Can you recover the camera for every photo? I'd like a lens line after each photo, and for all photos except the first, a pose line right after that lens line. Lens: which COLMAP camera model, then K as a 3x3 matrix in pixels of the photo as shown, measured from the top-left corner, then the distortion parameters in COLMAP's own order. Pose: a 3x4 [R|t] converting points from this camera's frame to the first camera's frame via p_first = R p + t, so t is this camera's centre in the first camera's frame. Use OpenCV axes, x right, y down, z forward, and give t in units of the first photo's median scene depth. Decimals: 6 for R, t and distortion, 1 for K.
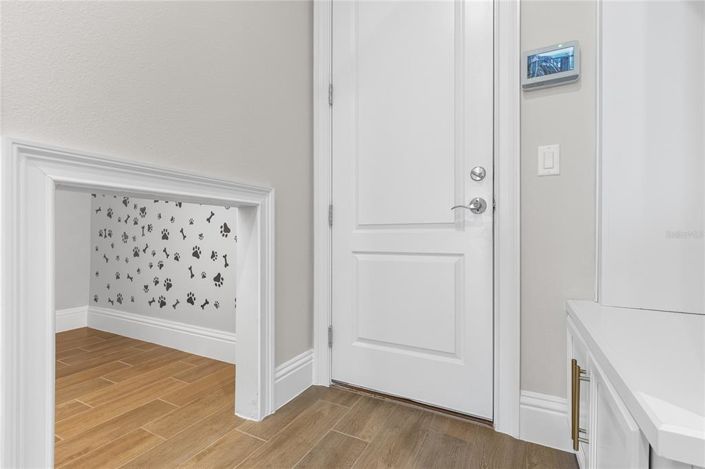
lens RADIAL K [[321.6, 0, 353.6], [0, 321.6, 236.8], [0, 0, 1]] dist [0.001857, 0.000092]
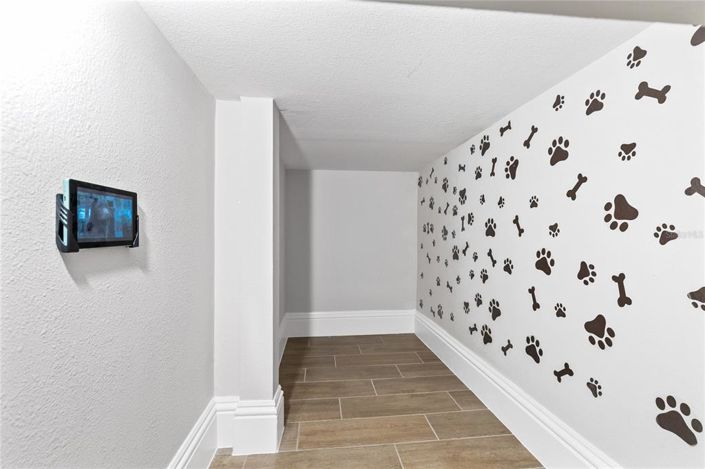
lens RADIAL K [[321.6, 0, 353.1], [0, 321.6, 234.2], [0, 0, 1]] dist [0.001857, 0.000092]
pose [[0.557325, -0.000978, -0.830294, -0.217799], [0.004722, 0.999987, 0.001992, 0.002661], [0.830281, -0.005031, 0.557323, 0.433188]]
